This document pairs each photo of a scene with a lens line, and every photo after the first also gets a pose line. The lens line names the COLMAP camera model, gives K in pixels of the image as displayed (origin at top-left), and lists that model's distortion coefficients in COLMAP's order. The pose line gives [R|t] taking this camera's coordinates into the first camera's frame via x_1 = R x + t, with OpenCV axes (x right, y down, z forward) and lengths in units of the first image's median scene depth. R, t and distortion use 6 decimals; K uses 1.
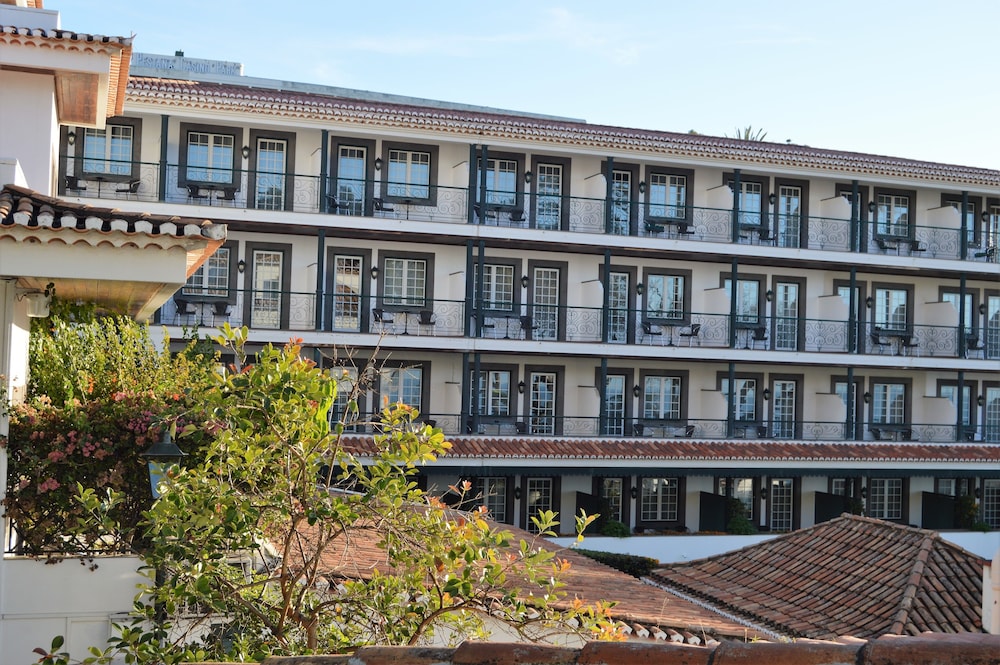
lens RADIAL K [[1196.8, 0, 500.0], [0, 1196.8, 332.5], [0, 0, 1]] dist [-0.011454, -0.004663]
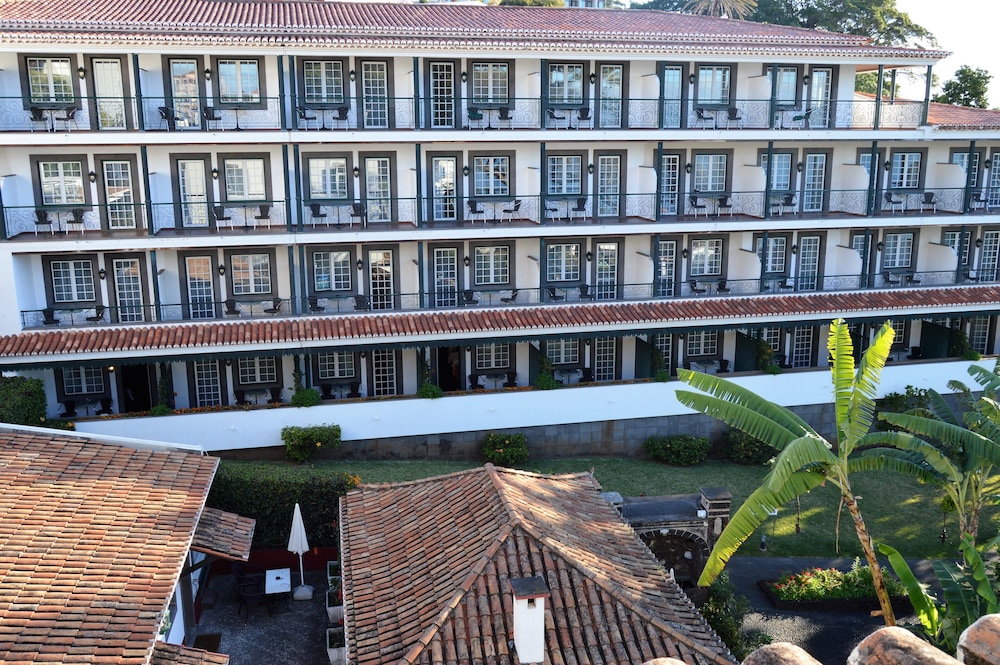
lens RADIAL K [[988.3, 0, 500.0], [0, 988.3, 332.5], [0, 0, 1]] dist [-0.005446, -0.027240]
pose [[0.996879, -0.015494, -0.077411, 0.003862], [0.034624, 0.967022, 0.252328, -0.128504], [0.070949, -0.254221, 0.964540, 0.002532]]
